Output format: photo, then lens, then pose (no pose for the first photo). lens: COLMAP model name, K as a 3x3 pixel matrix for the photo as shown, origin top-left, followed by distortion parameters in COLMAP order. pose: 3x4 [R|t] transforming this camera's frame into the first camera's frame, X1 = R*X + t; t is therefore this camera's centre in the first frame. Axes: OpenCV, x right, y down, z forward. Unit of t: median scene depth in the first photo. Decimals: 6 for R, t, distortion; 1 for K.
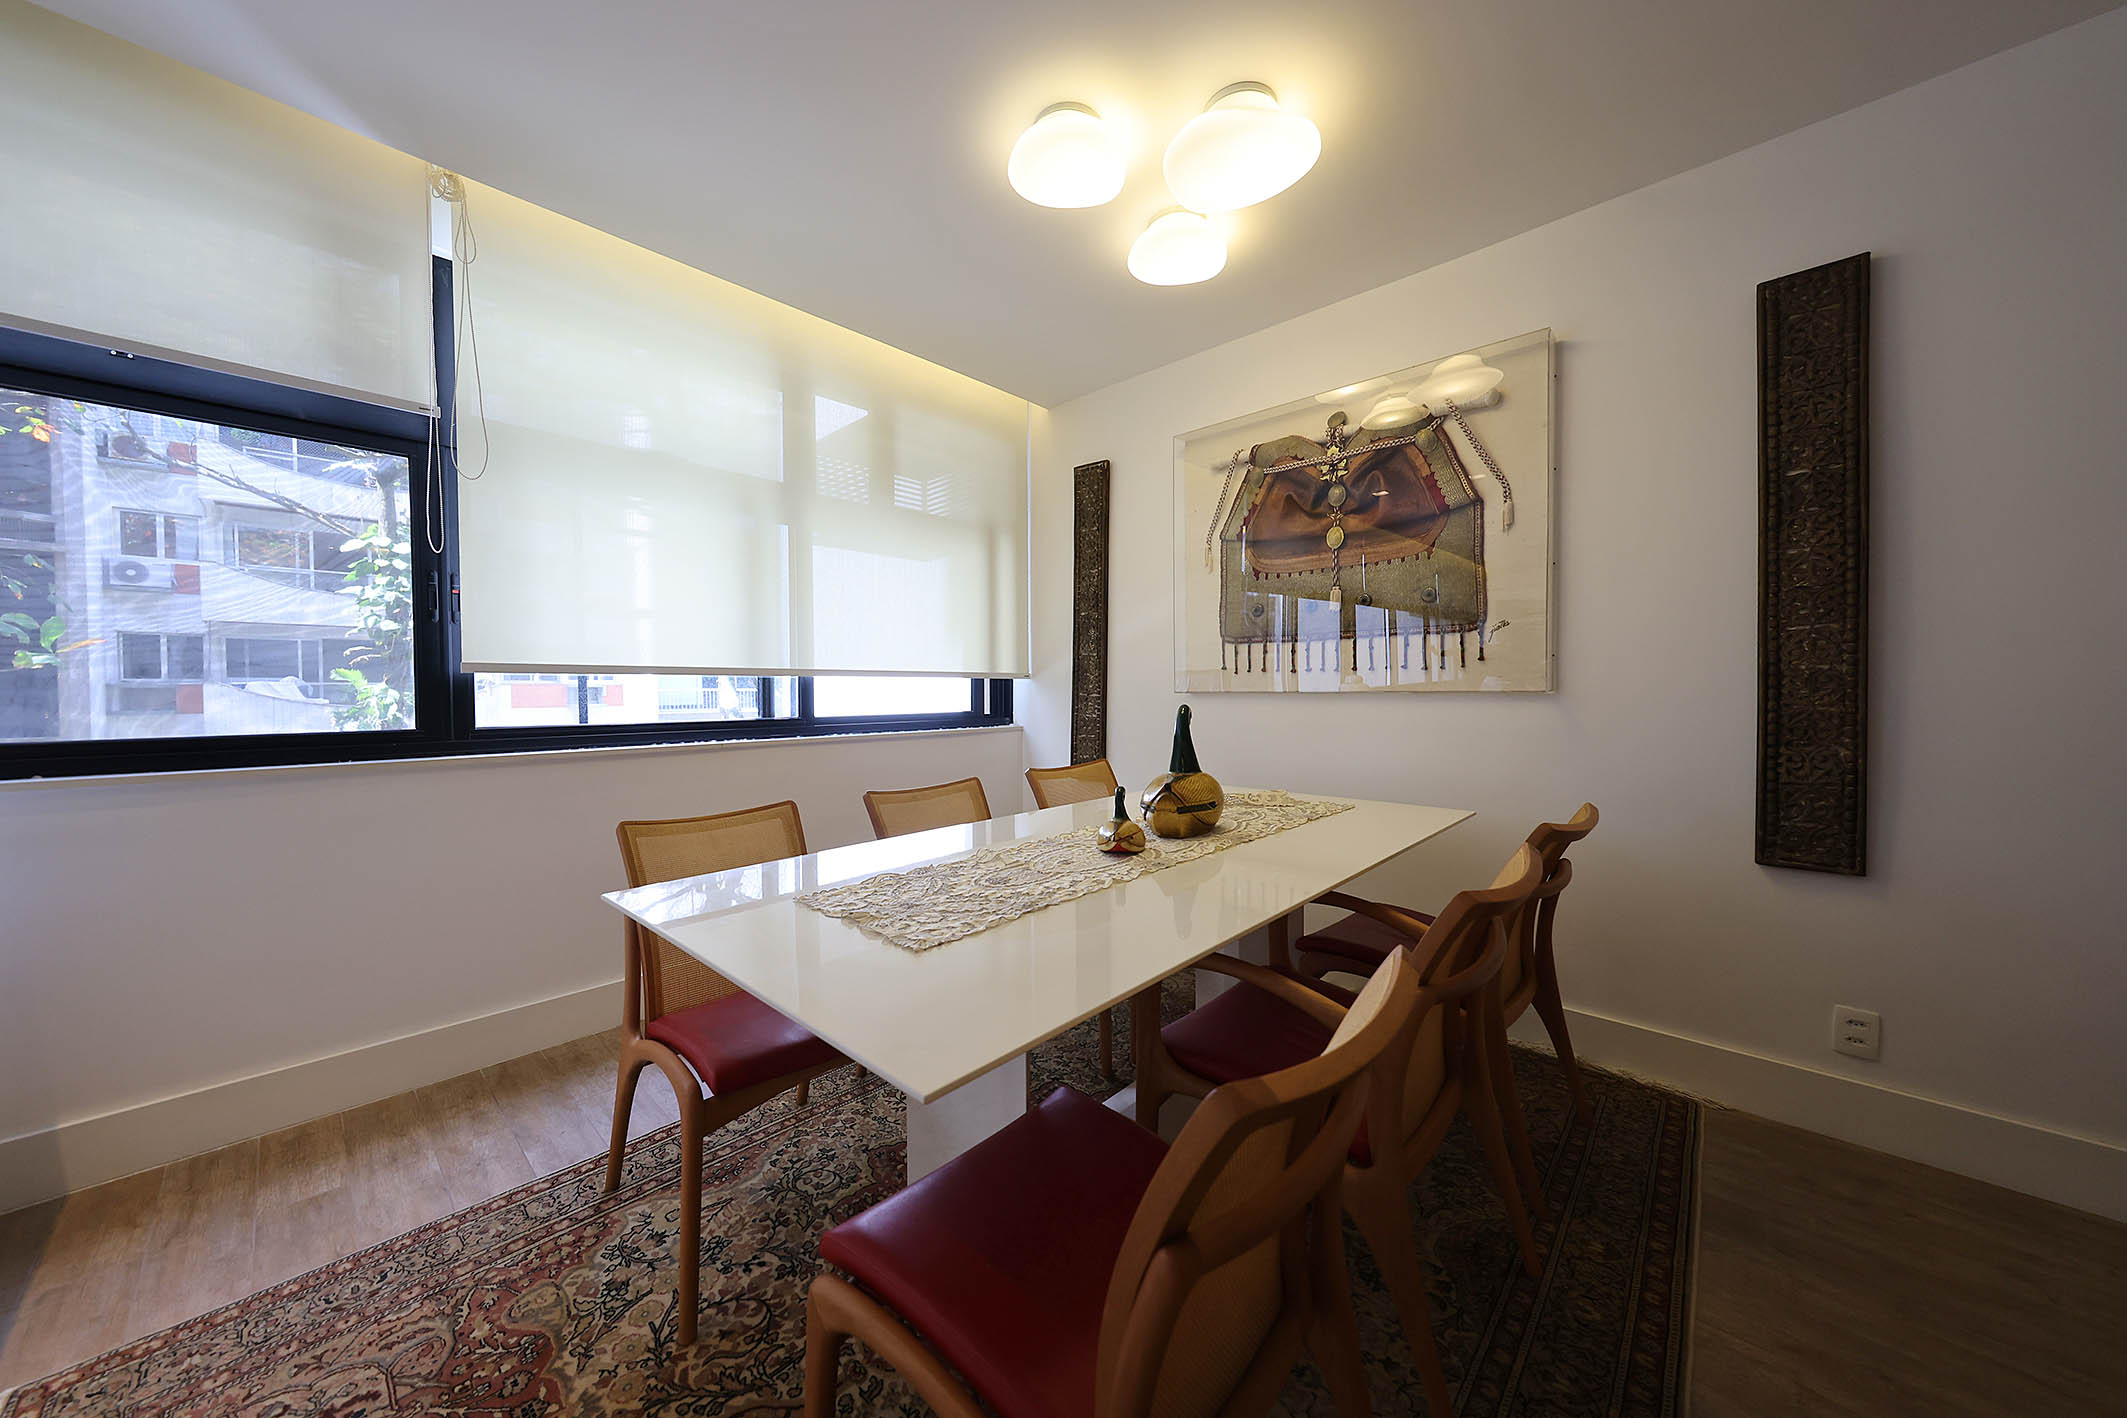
lens RADIAL K [[731.3, 0, 1061.4], [0, 731.3, 702.9], [0, 0, 1]] dist [0.000544, 0.000013]
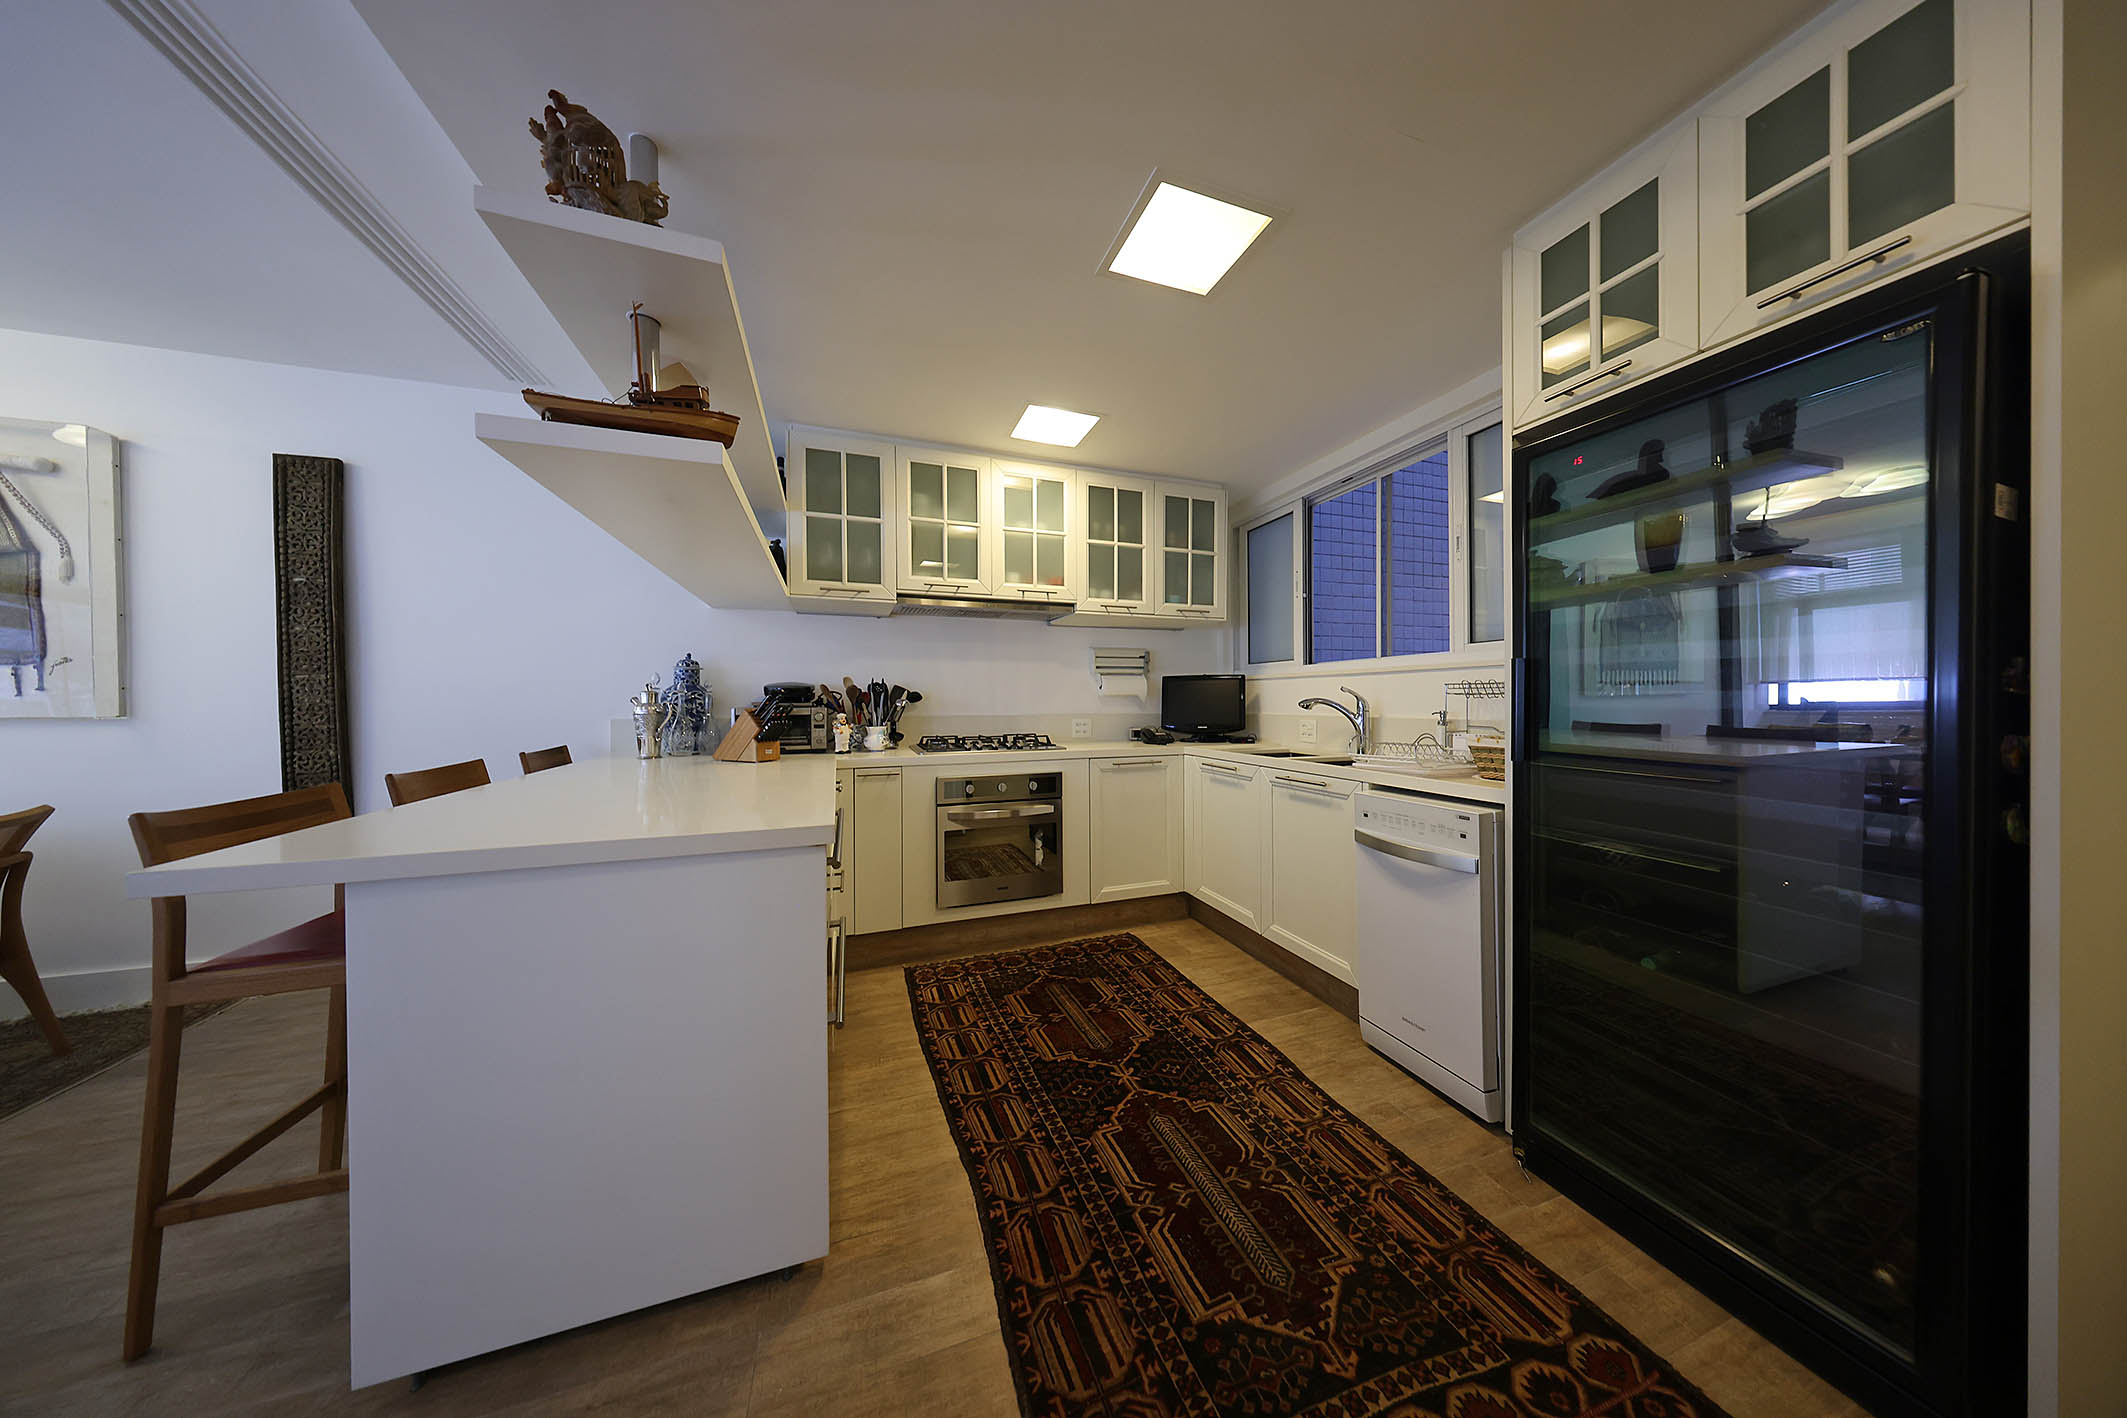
lens RADIAL K [[612.5, 0, 1066.8], [0, 612.5, 704.5], [0, 0, 1]] dist [-0.000489, -0.000053]
pose [[0.463151, -0.007381, 0.886248, 0.438245], [0.024557, 0.999688, -0.004508, 0.003787], [-0.885939, 0.023851, 0.463188, -0.809758]]
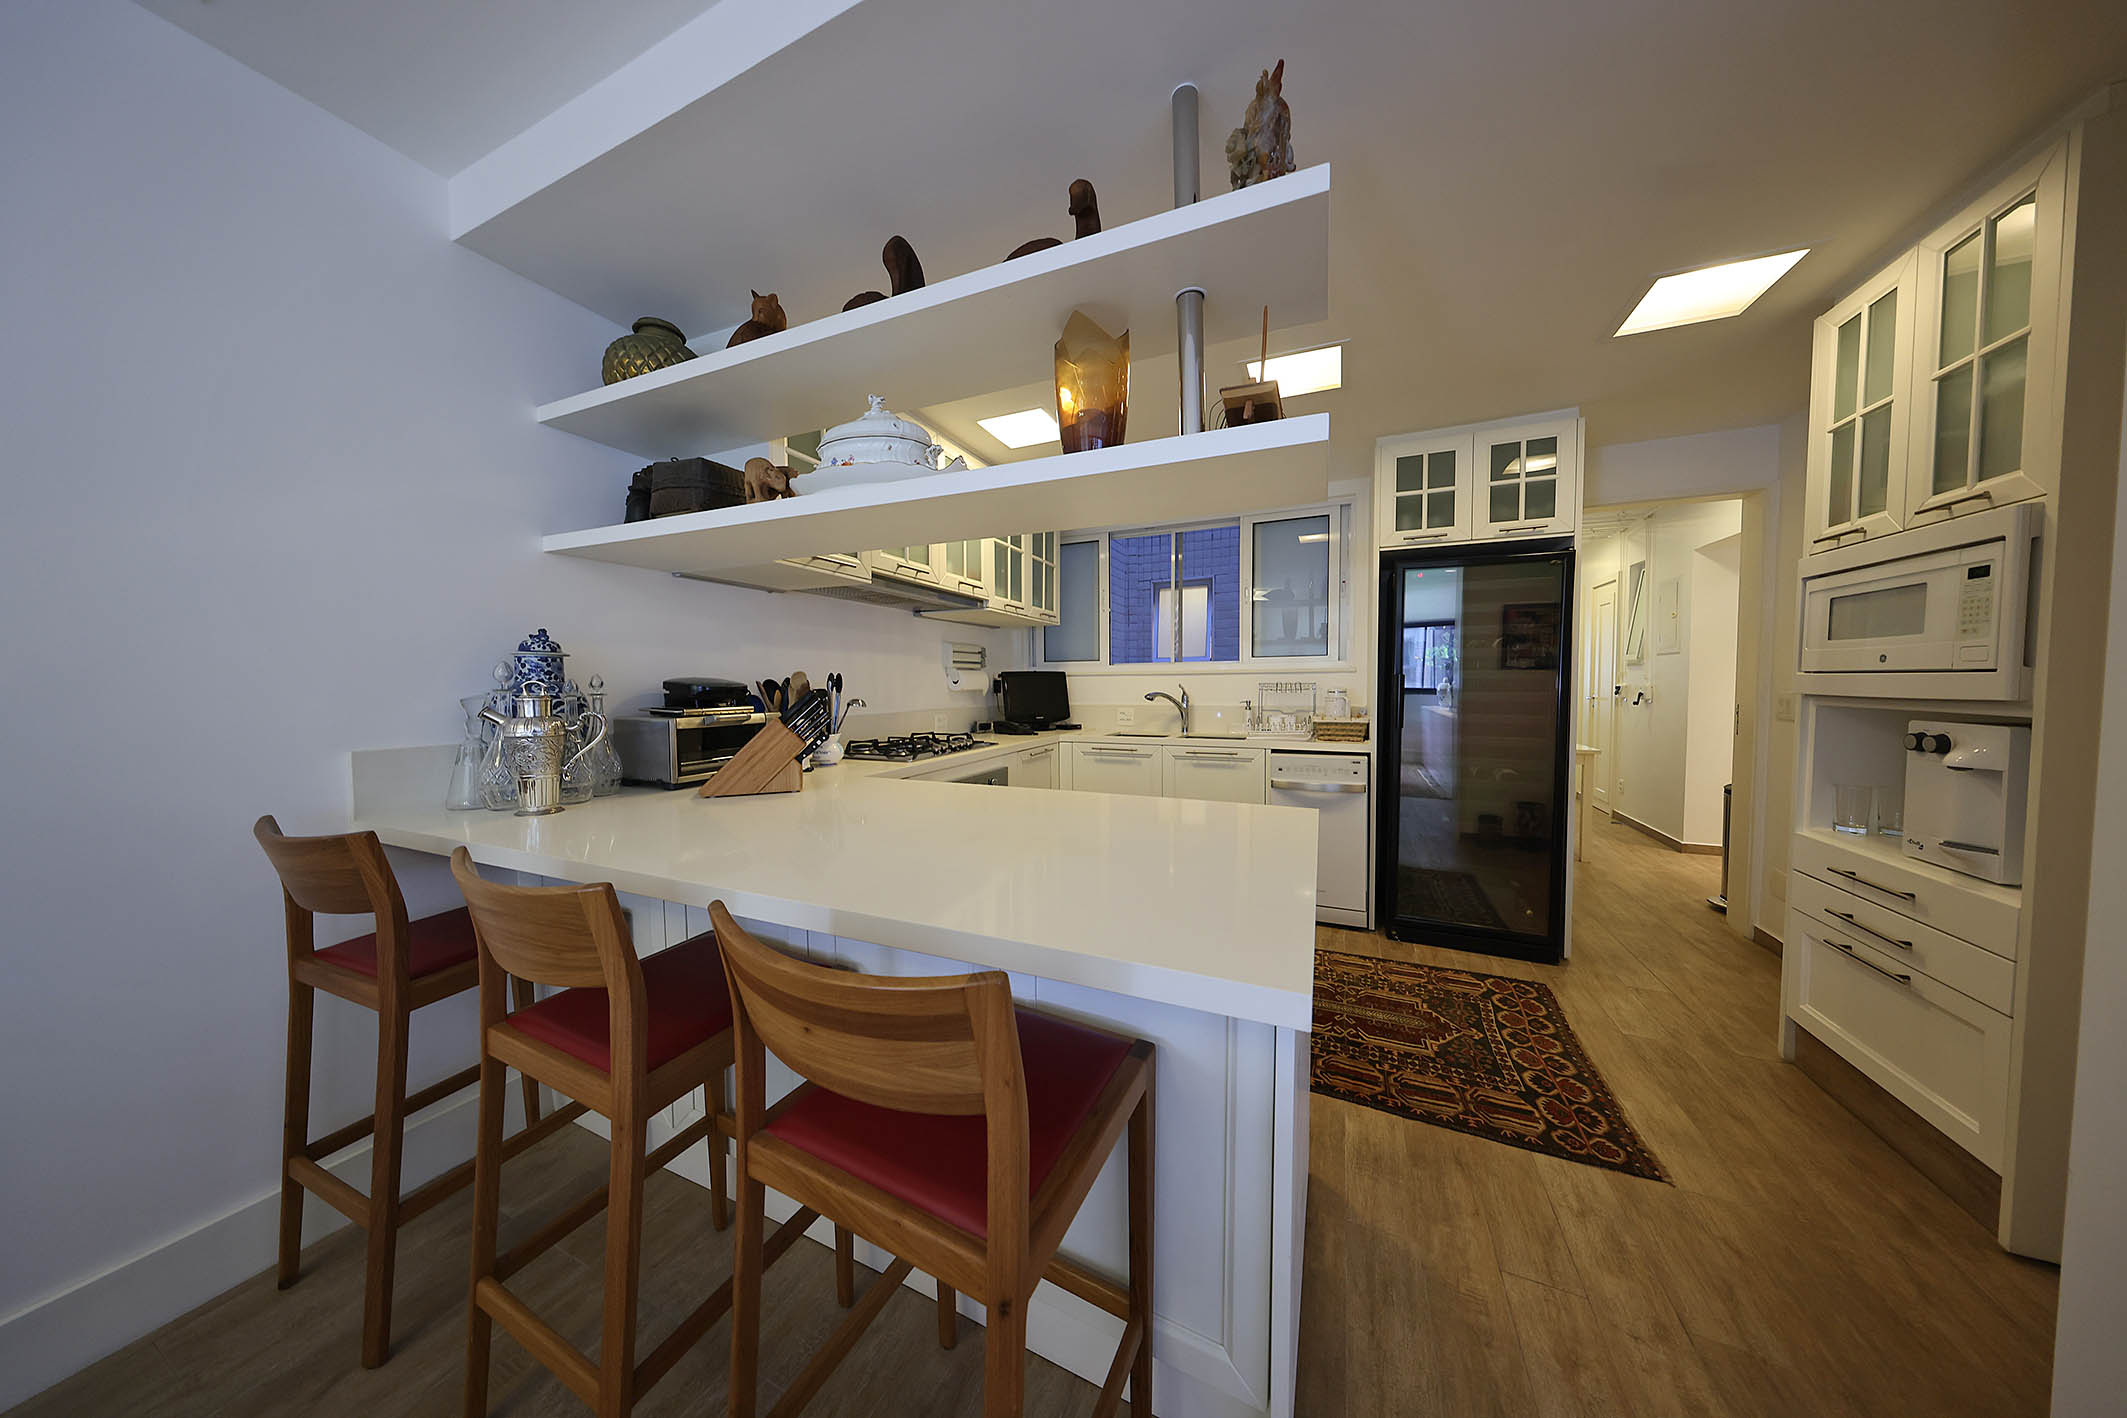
lens RADIAL K [[613.6, 0, 1069.6], [0, 613.6, 708.9], [0, 0, 1]] dist [-0.000177, -0.000020]
pose [[-0.331072, -0.037509, 0.942860, 0.301866], [0.028337, 0.998364, 0.049667, -0.042791], [-0.943180, 0.043161, -0.329468, 0.022128]]
